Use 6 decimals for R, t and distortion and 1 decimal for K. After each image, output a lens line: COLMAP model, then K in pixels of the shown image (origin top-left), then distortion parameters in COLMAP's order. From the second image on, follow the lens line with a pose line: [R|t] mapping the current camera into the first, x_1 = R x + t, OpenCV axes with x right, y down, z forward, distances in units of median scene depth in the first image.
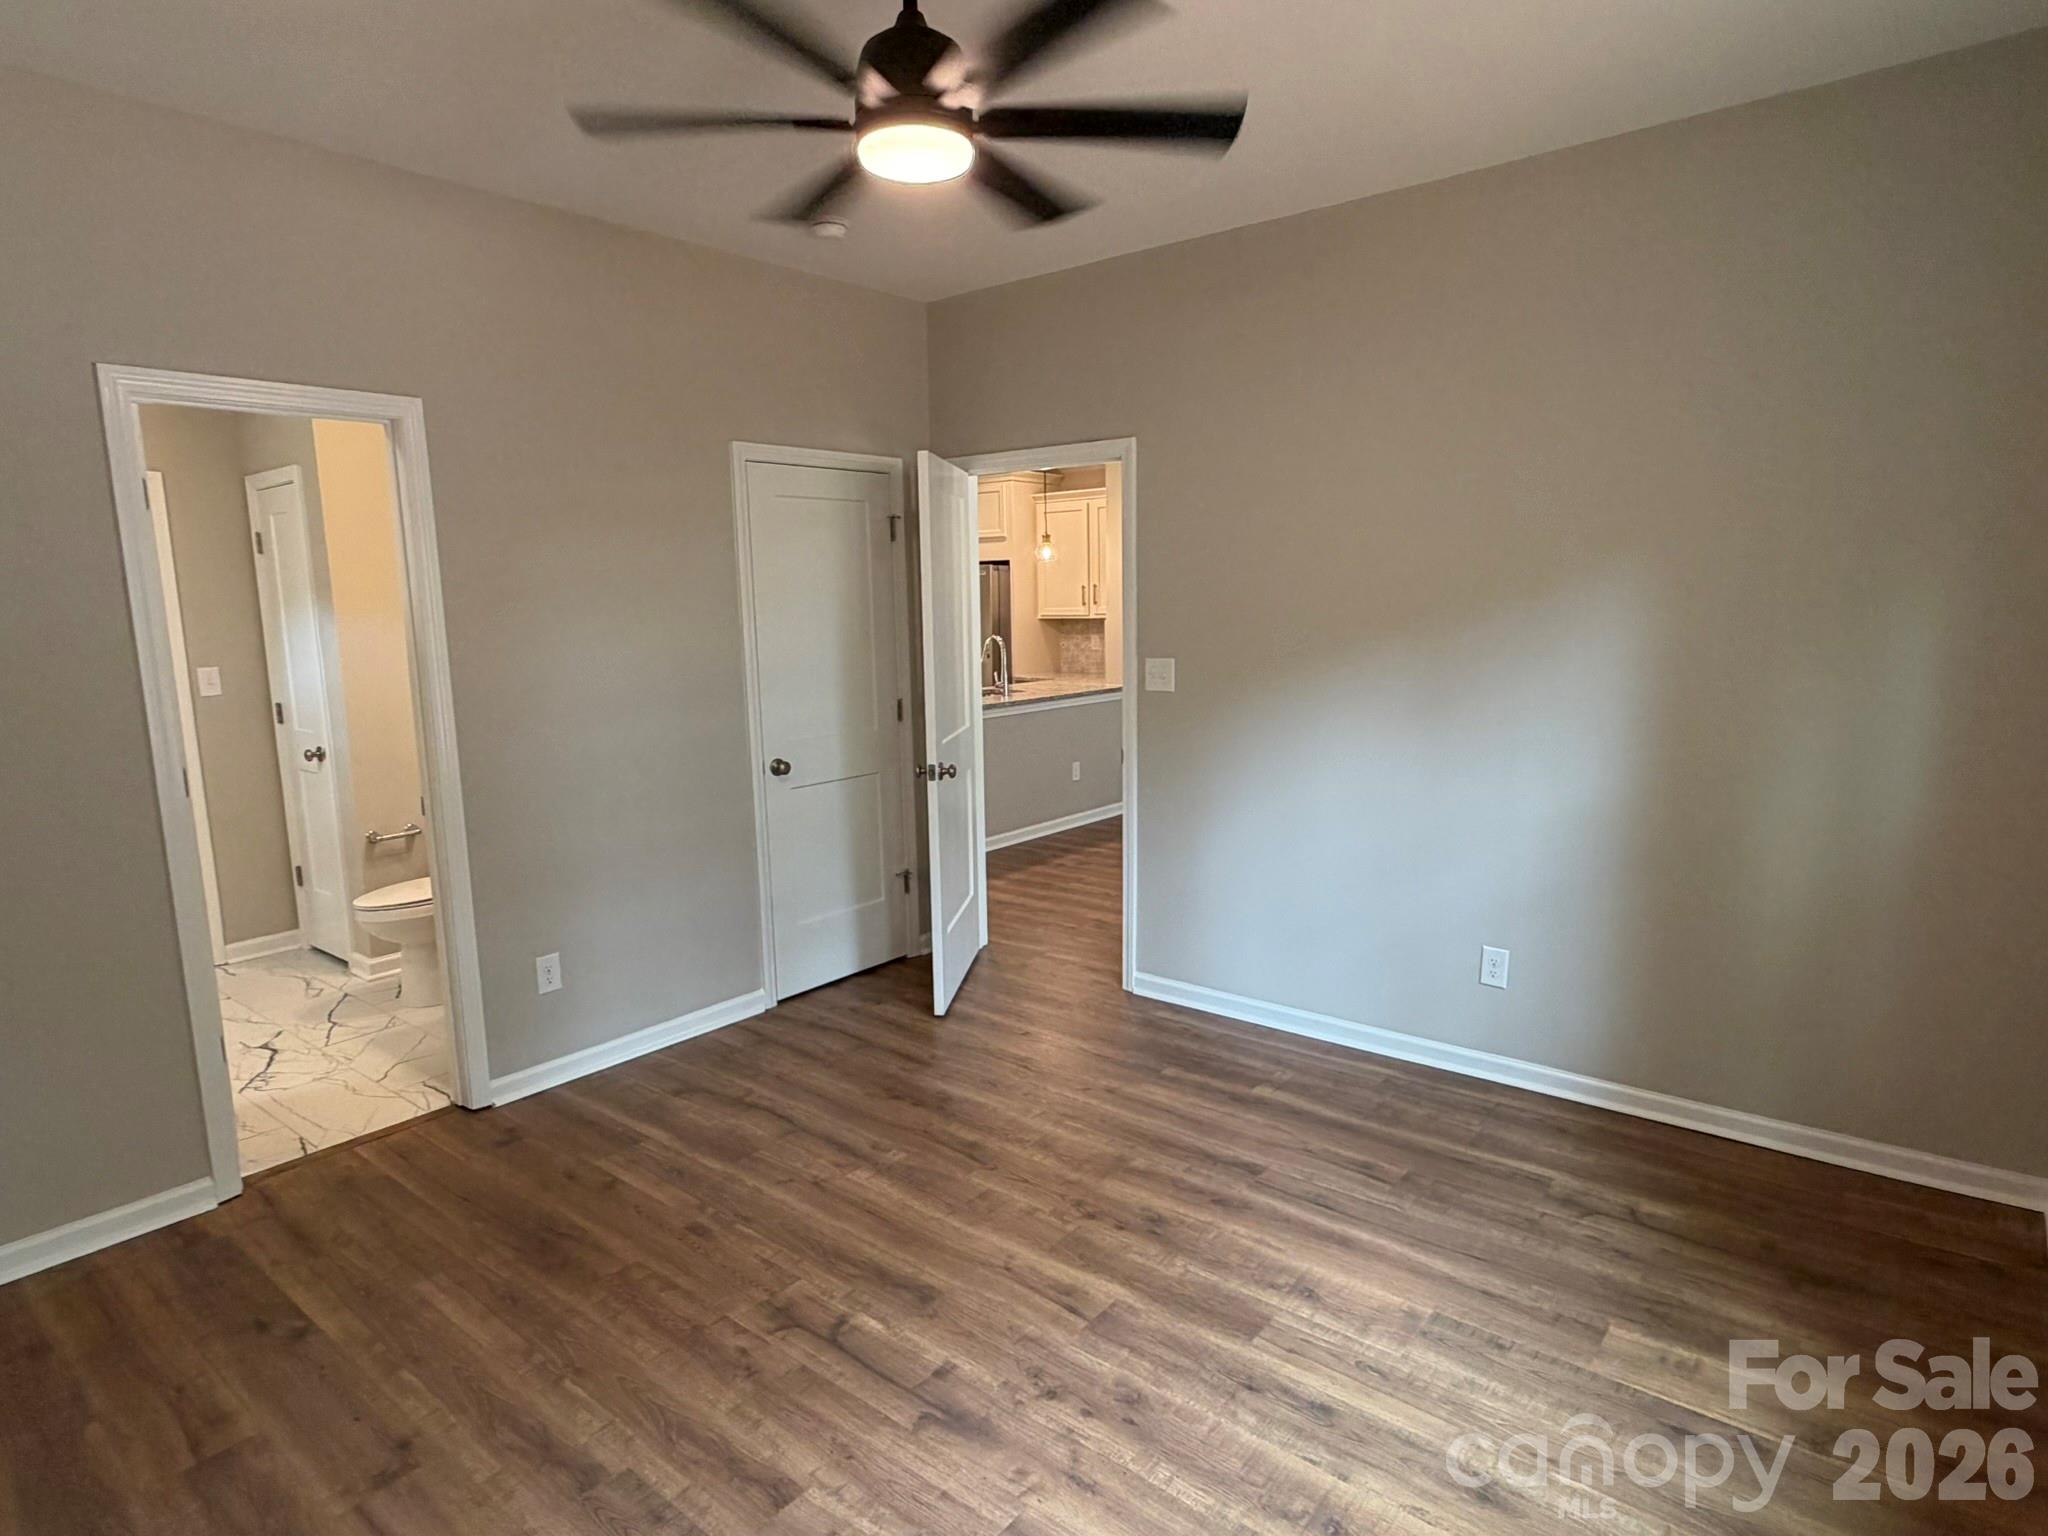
lens RADIAL K [[1145.8, 0, 1018.7], [0, 1145.8, 788.2], [0, 0, 1]] dist [0.000204, -0.000866]
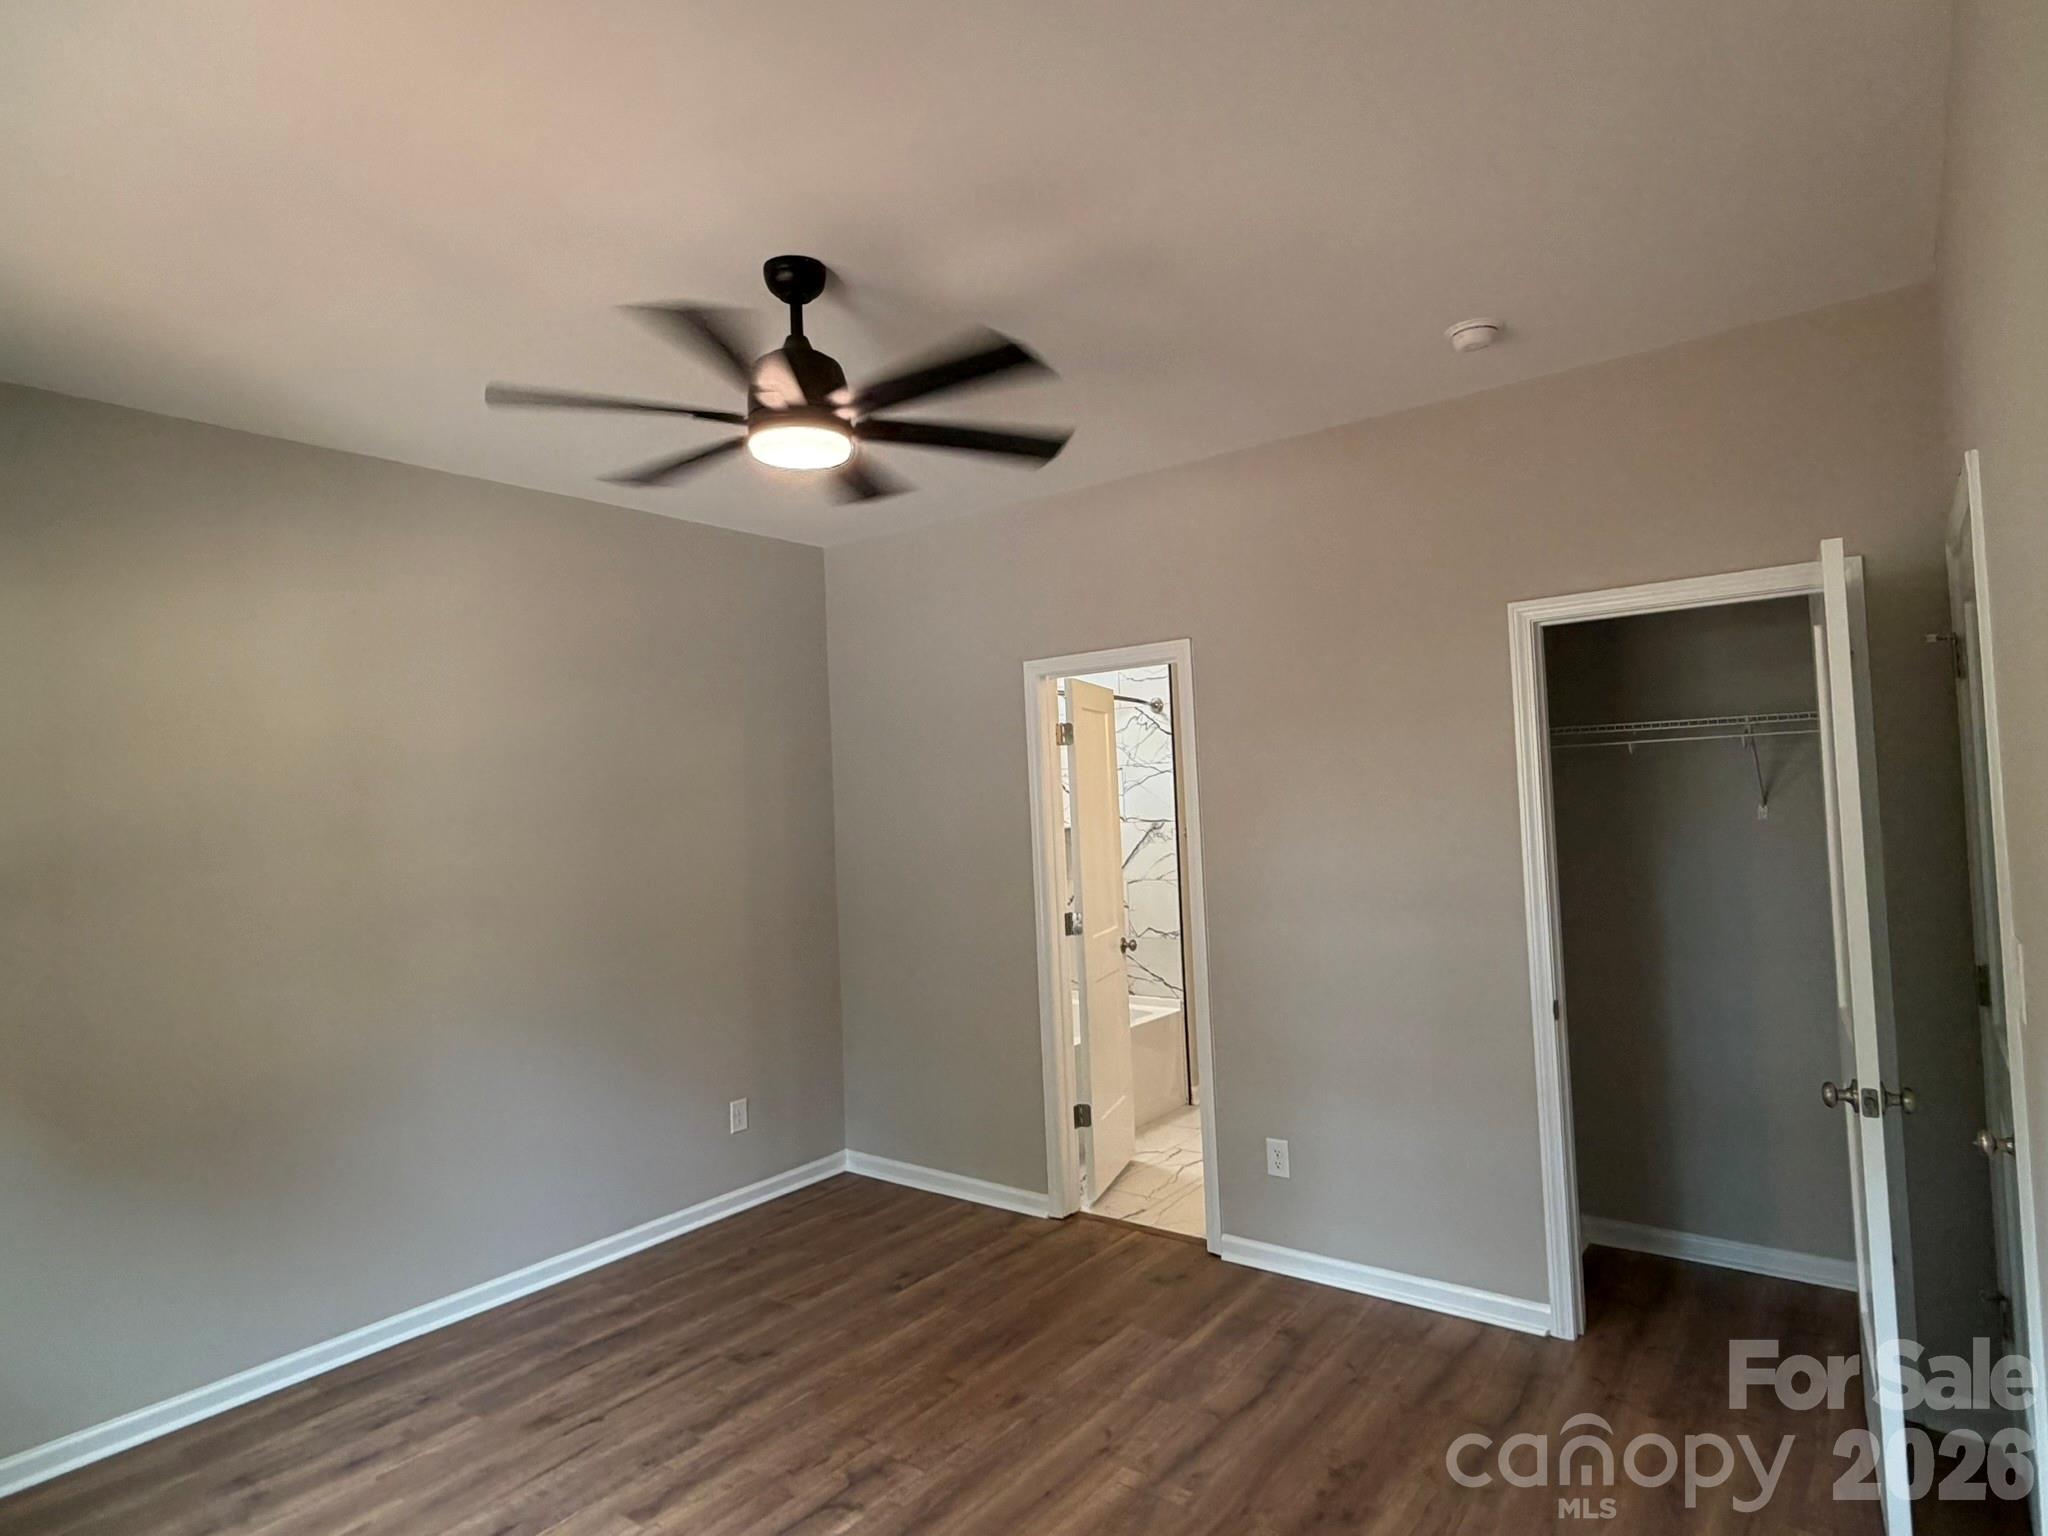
lens RADIAL K [[1129.7, 0, 1021.1], [0, 1129.7, 760.6], [0, 0, 1]] dist [0.001022, -0.000734]
pose [[0.038986, -0.021495, -0.999009, 0.779761], [-0.128278, 0.991389, -0.026337, -0.175097], [0.990972, 0.129177, 0.035893, 0.896303]]
